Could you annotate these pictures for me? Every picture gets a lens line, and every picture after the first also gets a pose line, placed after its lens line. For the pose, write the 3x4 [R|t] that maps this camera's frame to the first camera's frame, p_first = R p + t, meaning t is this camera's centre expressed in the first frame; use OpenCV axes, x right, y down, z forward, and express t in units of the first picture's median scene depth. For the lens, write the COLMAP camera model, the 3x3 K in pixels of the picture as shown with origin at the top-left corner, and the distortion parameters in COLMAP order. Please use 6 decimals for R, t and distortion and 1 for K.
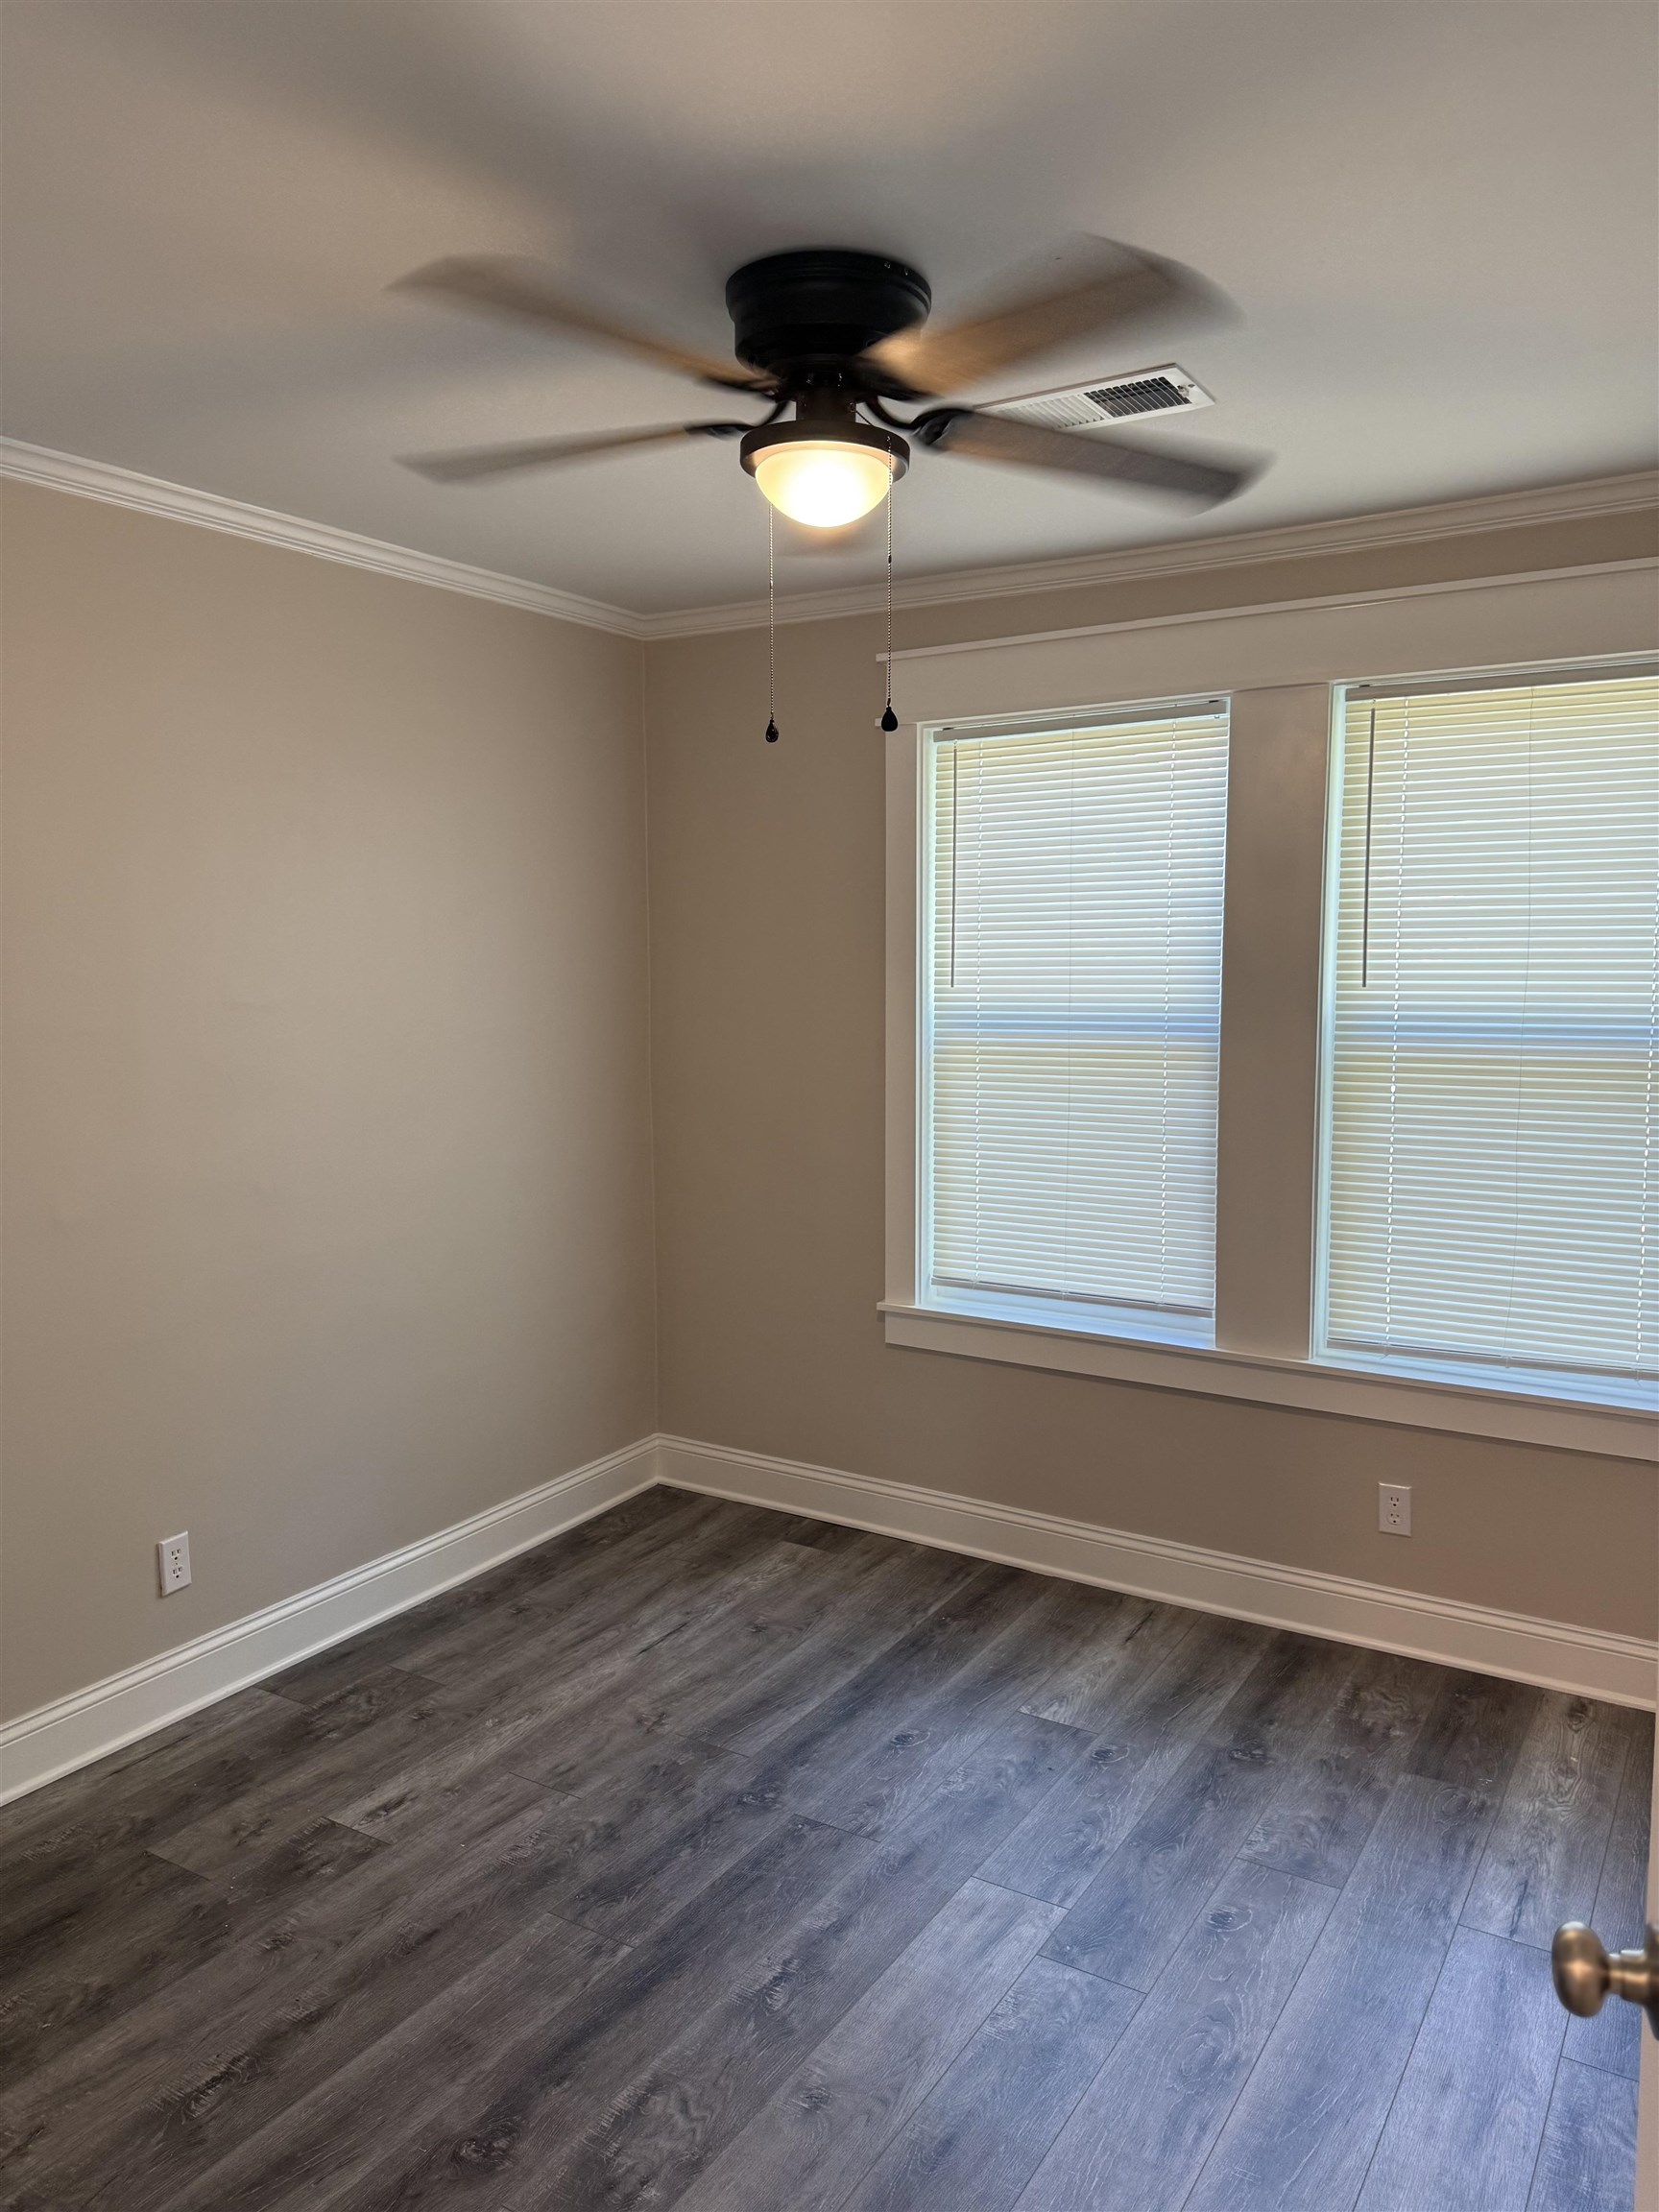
lens RADIAL K [[1527.2, 0, 829.5], [0, 1527.2, 1106.0], [0, 0, 1]] dist [0.088913, -0.129300]
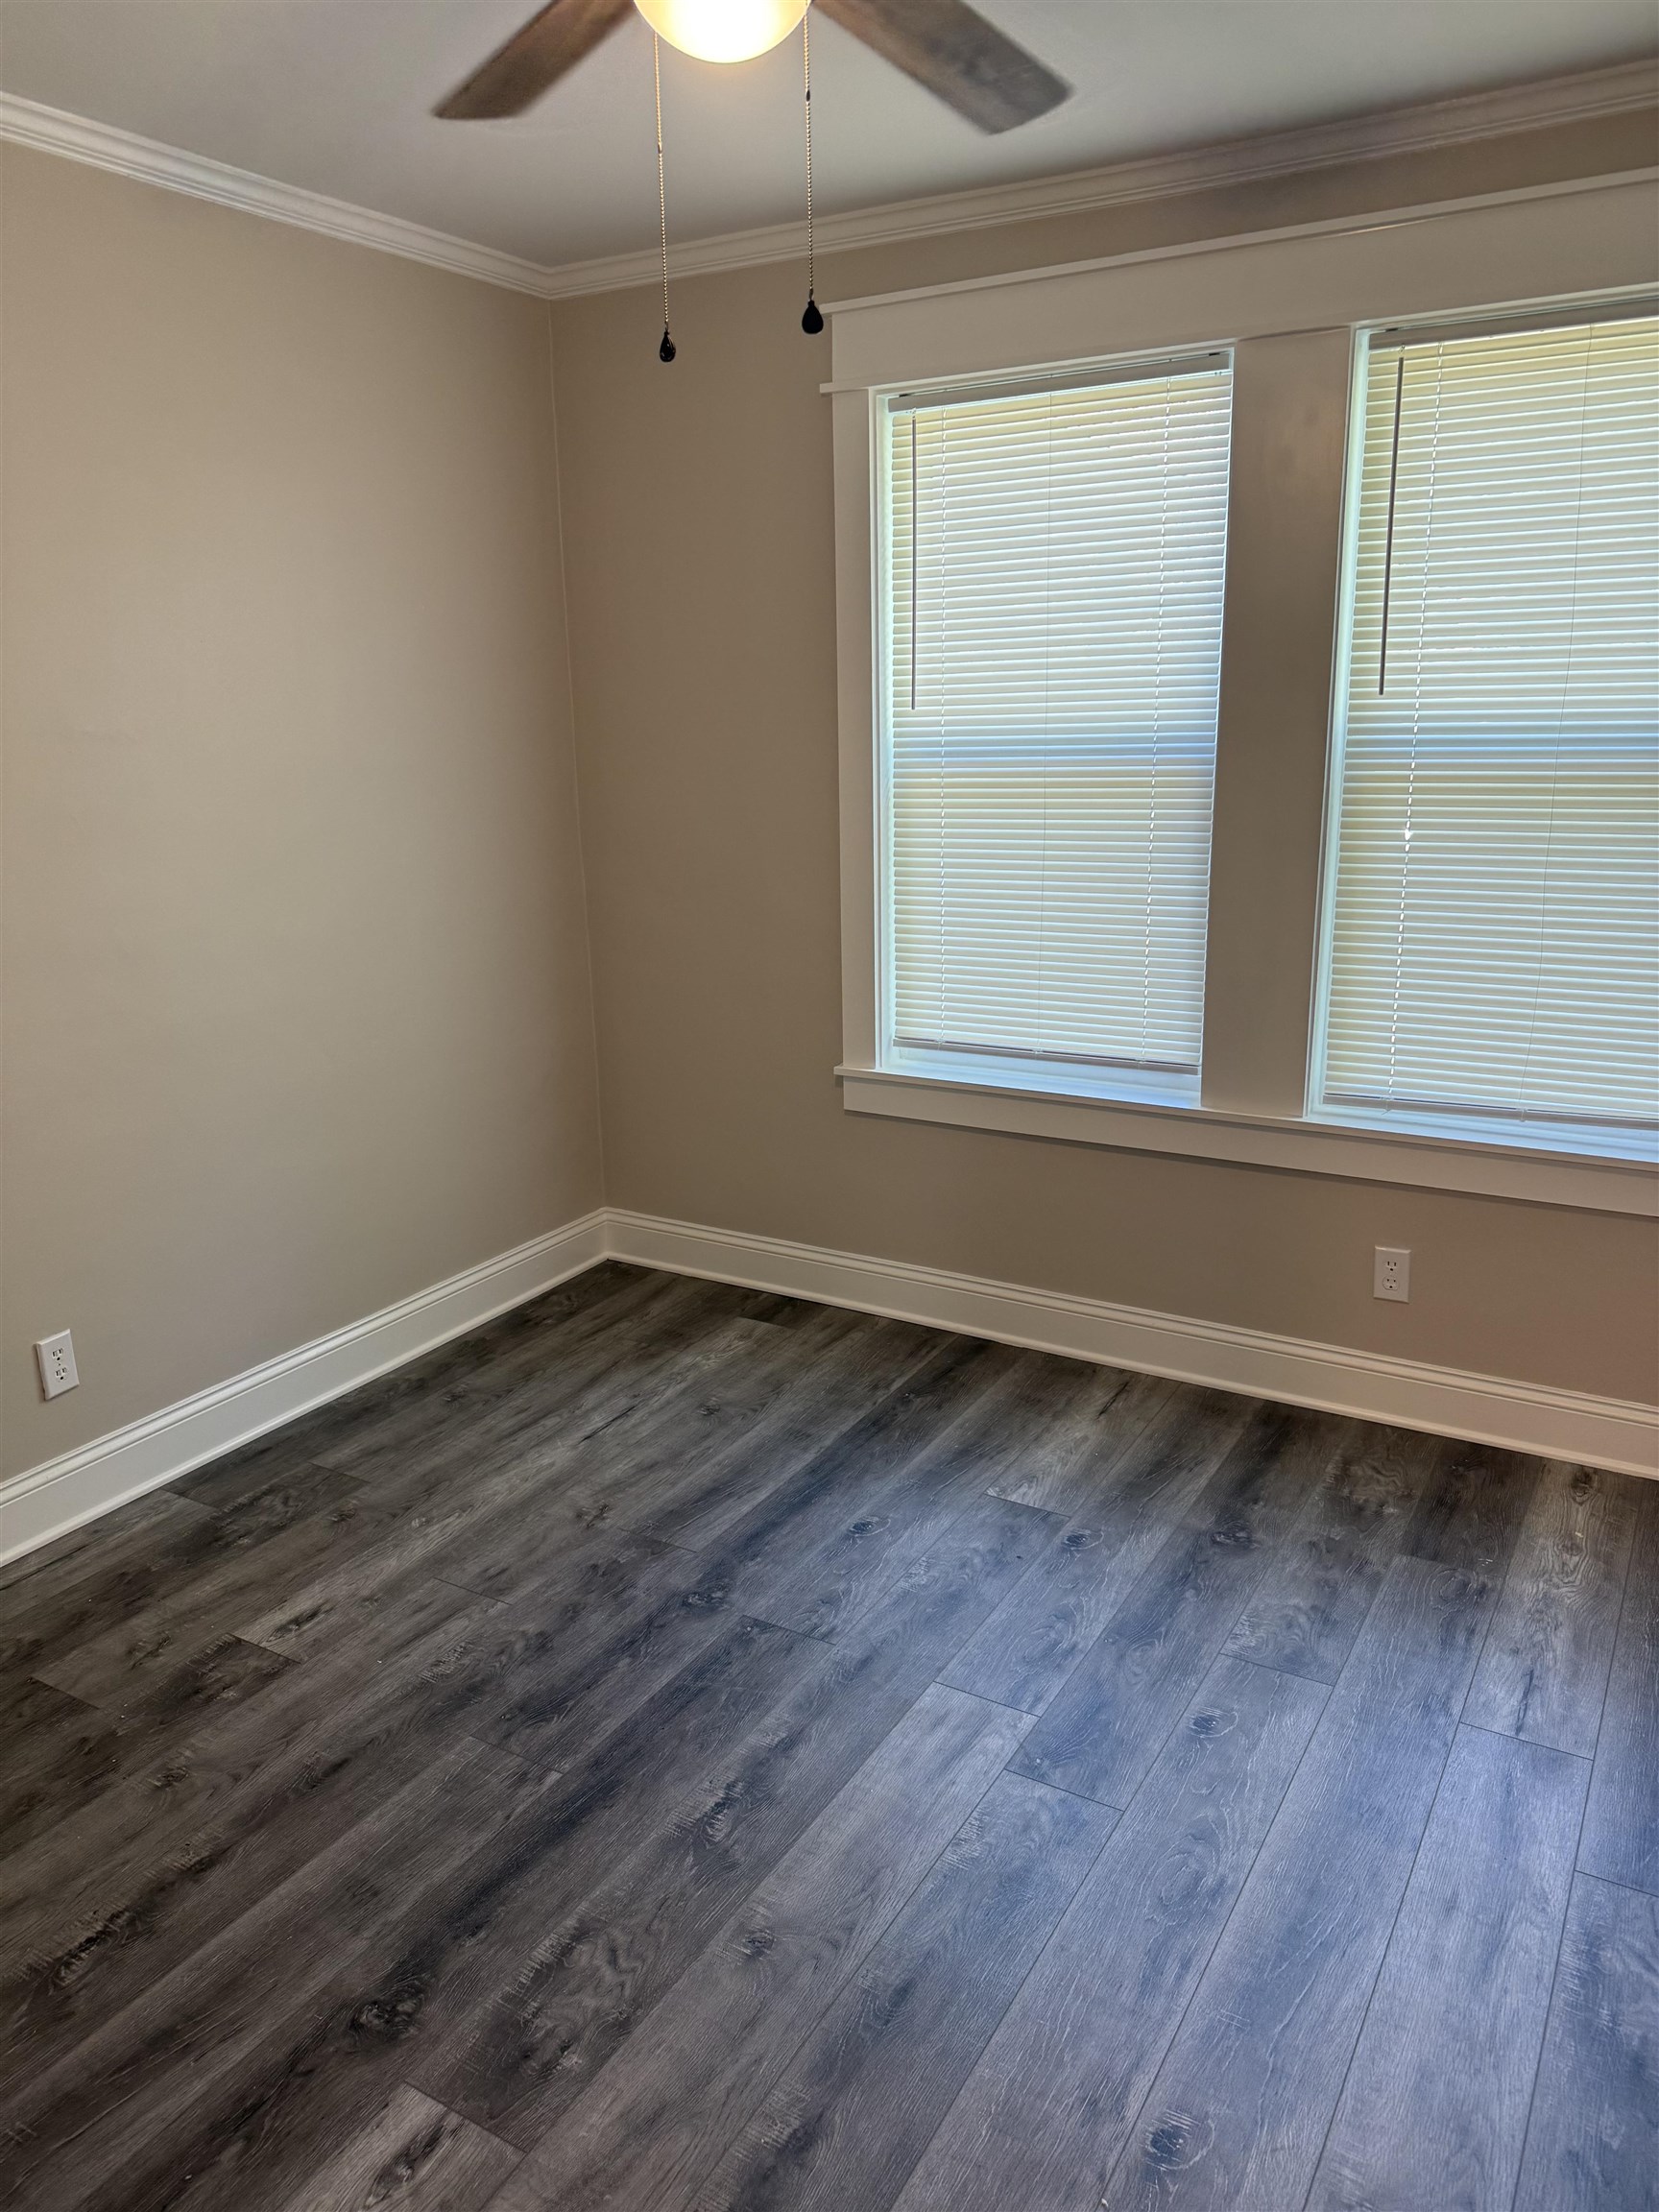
lens RADIAL K [[1518.6, 0, 829.5], [0, 1518.6, 1106.0], [0, 0, 1]] dist [0.128148, -0.261300]
pose [[0.999676, -0.020493, 0.015114, 0.021618], [0.017869, 0.987445, 0.156949, 0.013705], [-0.018140, -0.156628, 0.987491, 0.141487]]
